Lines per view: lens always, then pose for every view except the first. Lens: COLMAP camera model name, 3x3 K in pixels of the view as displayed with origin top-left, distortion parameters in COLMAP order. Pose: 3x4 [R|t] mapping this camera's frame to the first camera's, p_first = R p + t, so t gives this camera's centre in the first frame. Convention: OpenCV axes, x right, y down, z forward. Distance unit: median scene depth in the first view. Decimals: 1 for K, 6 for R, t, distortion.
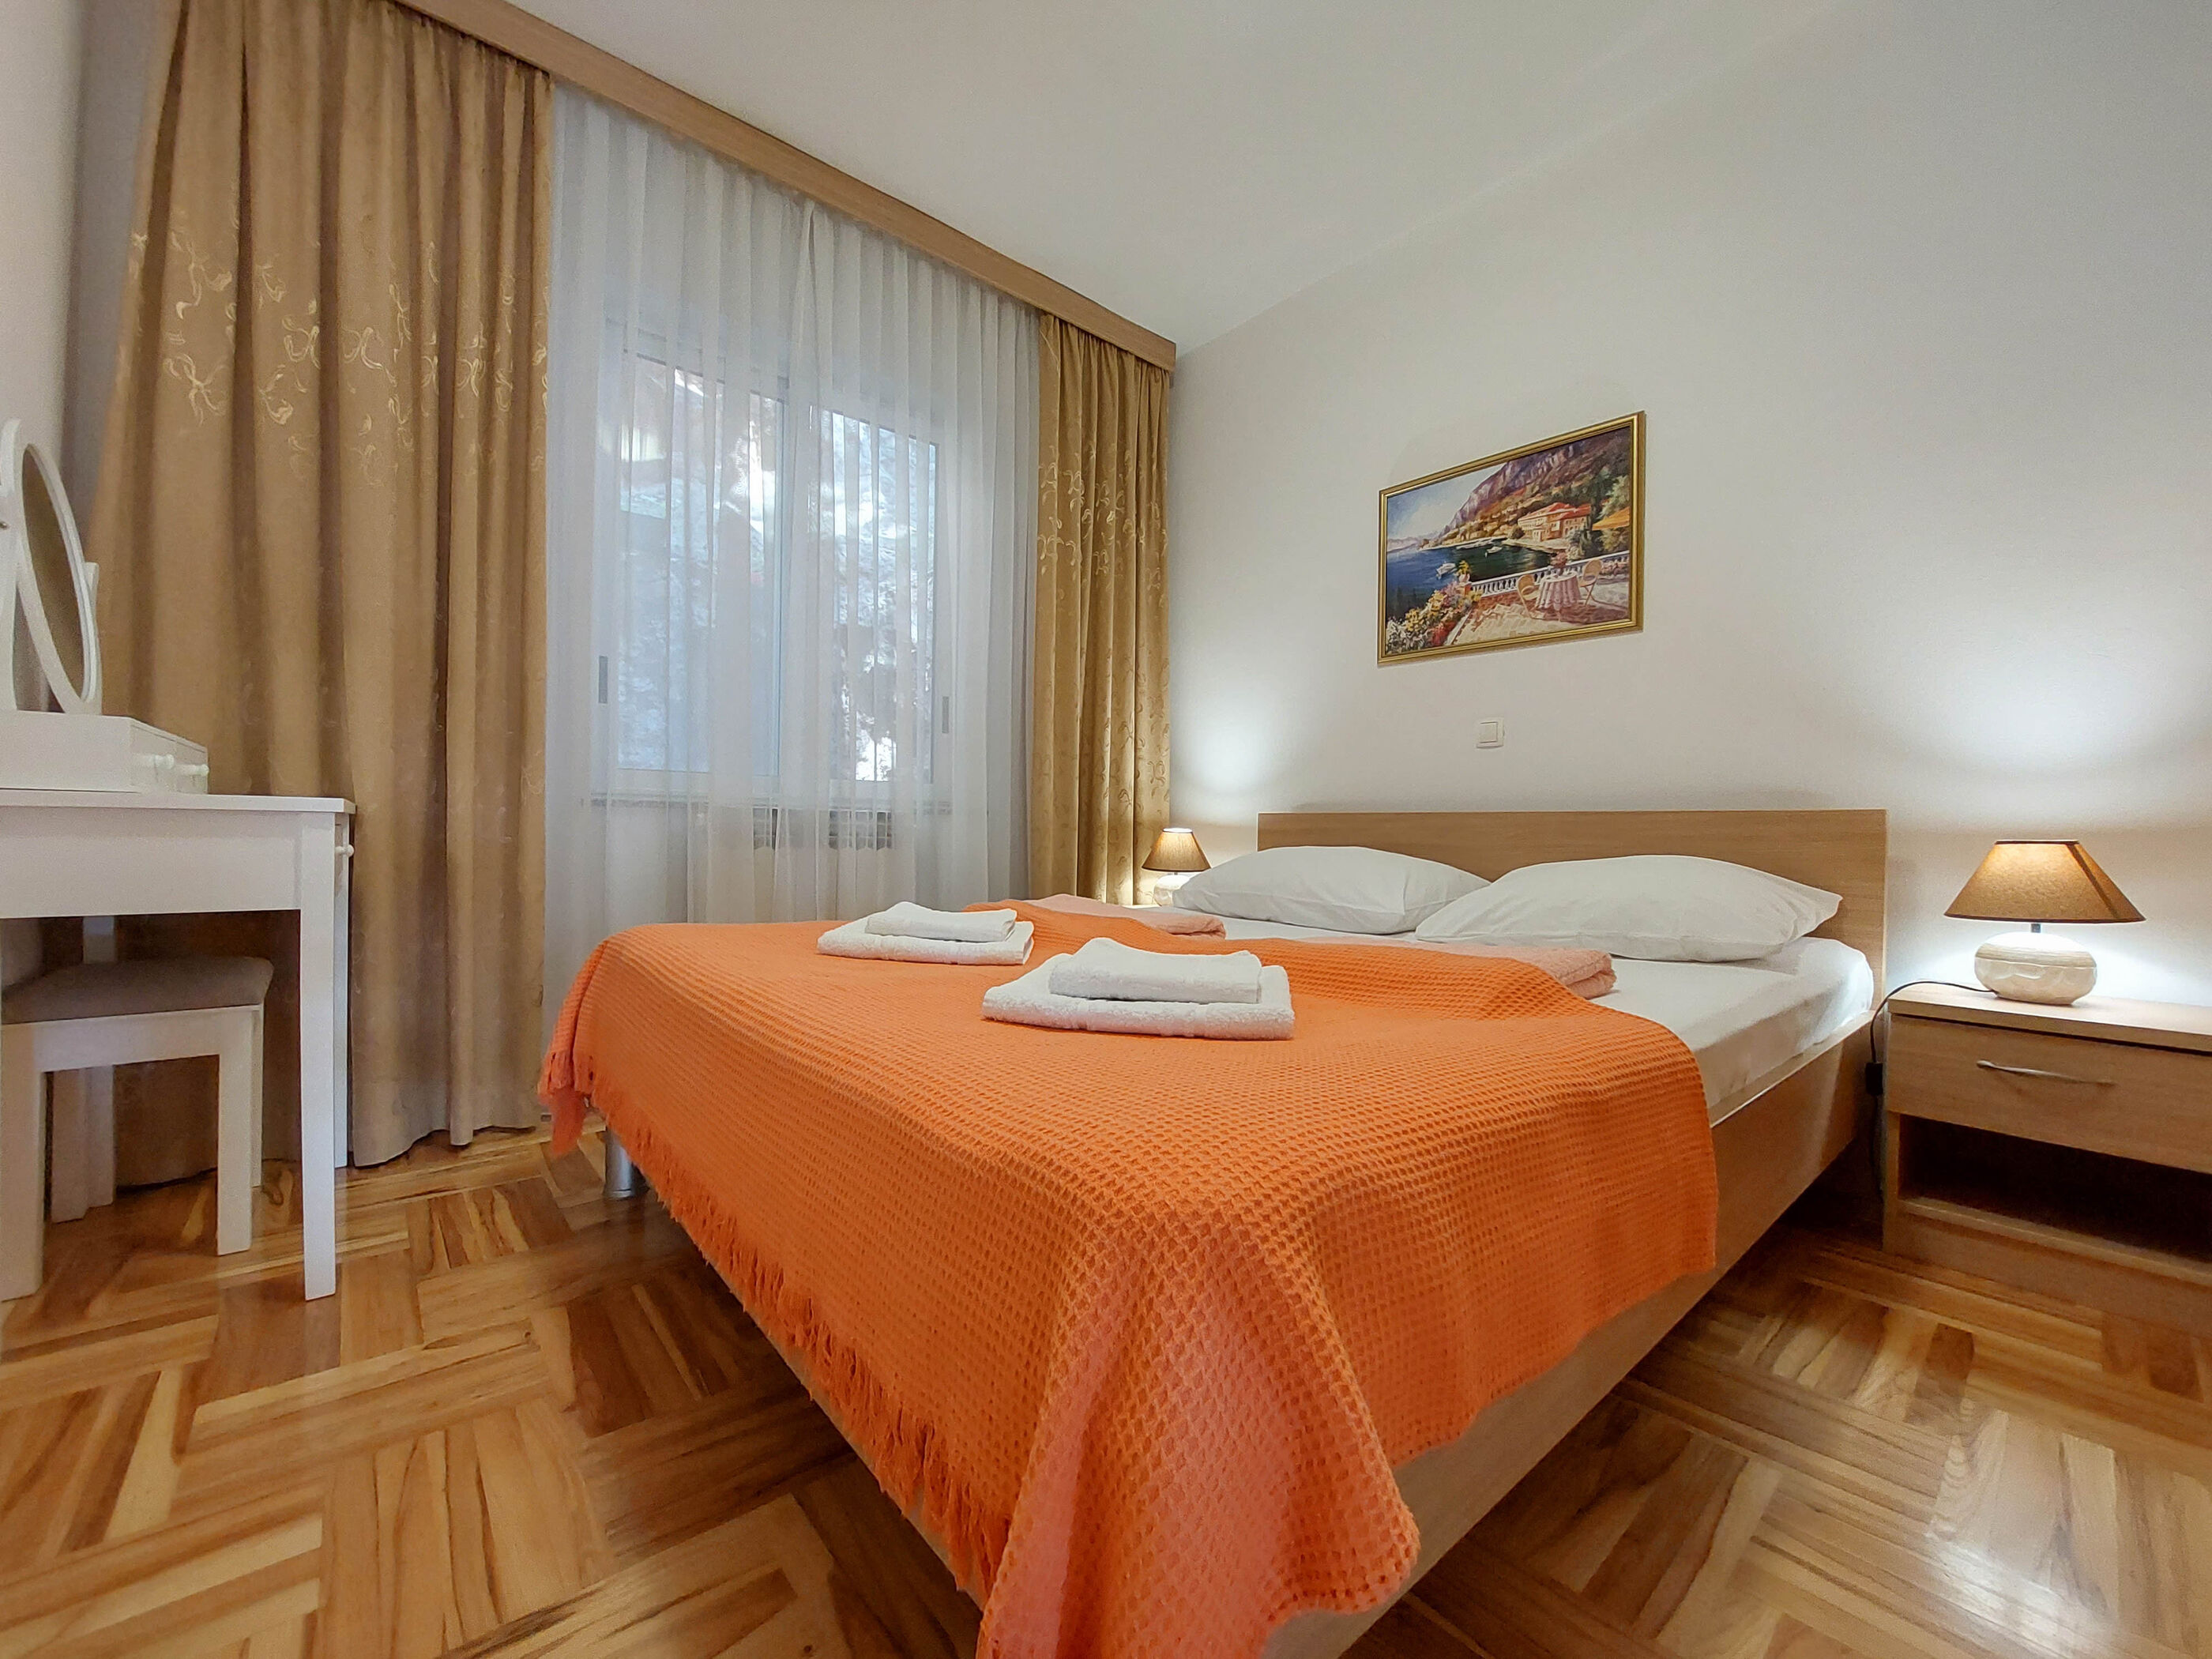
lens RADIAL K [[885.7, 0, 1103.6], [0, 885.7, 833.2], [0, 0, 1]] dist [-0.015512, -0.001596]
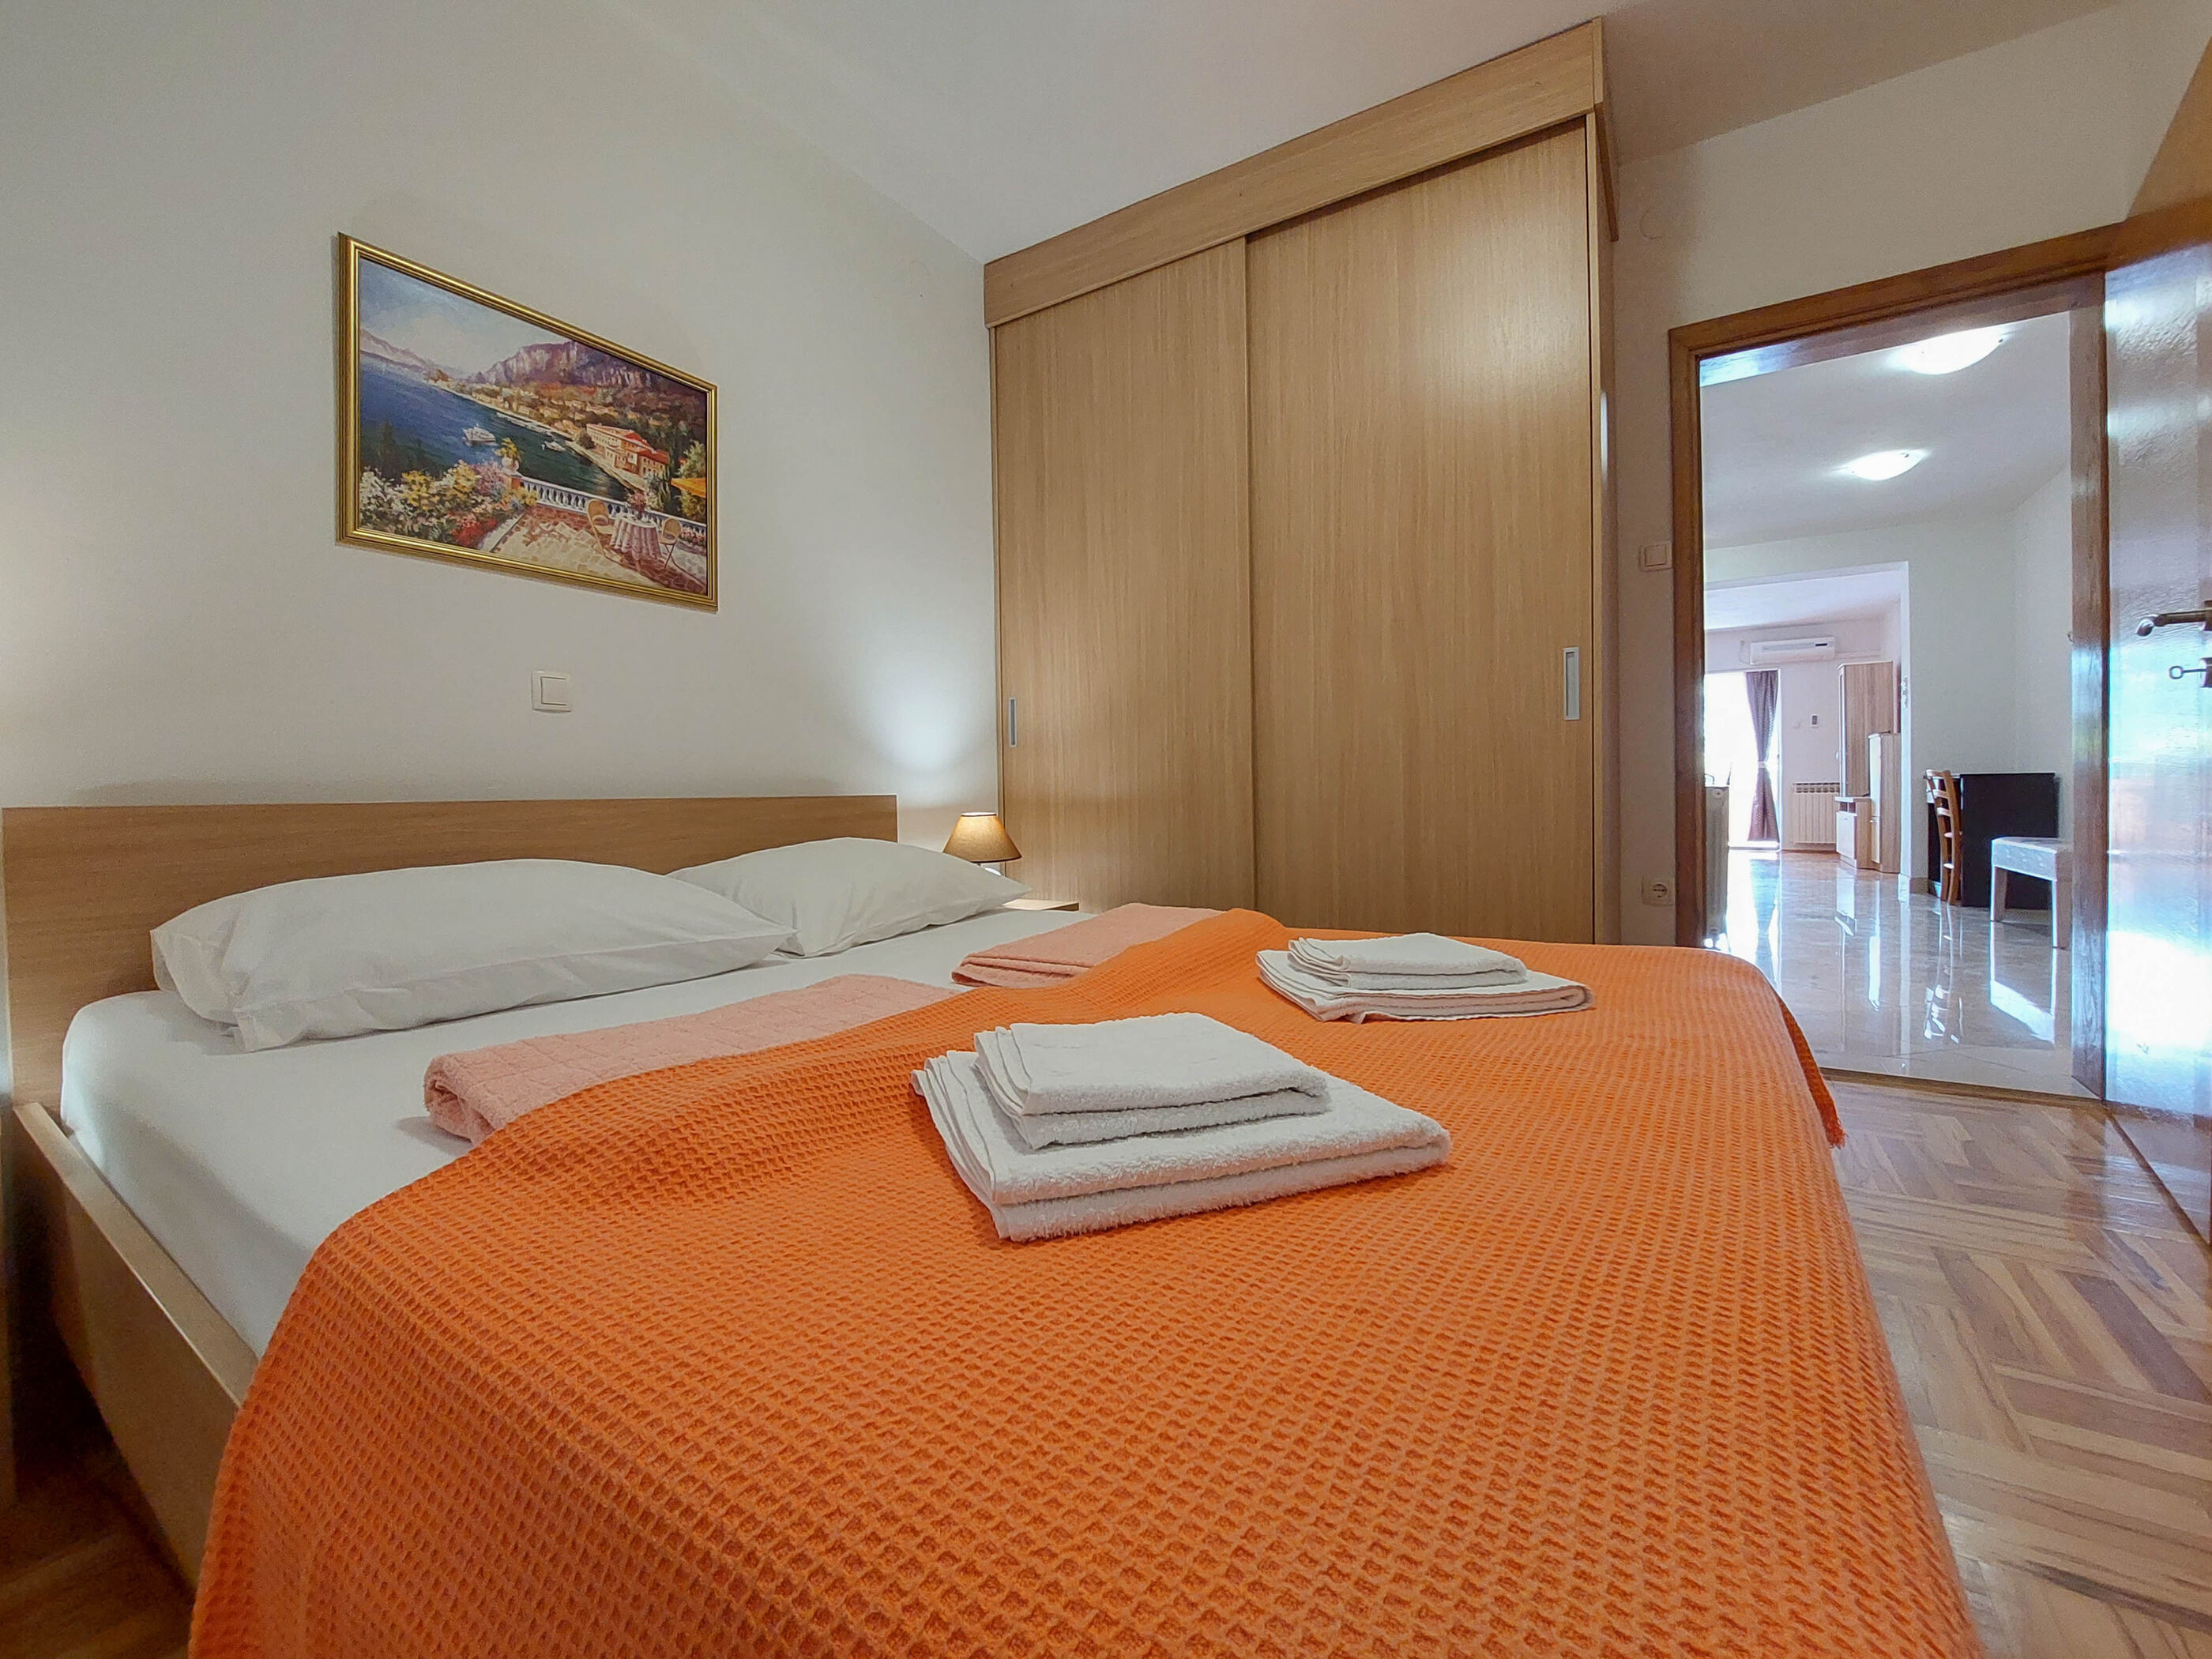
lens RADIAL K [[885.7, 0, 1107.7], [0, 885.7, 808.0], [0, 0, 1]] dist [-0.015512, -0.001596]
pose [[-0.283845, -0.026434, 0.958506, -0.417443], [0.017198, 0.999319, 0.032652, -0.033988], [-0.958716, 0.025752, -0.283197, 0.792100]]
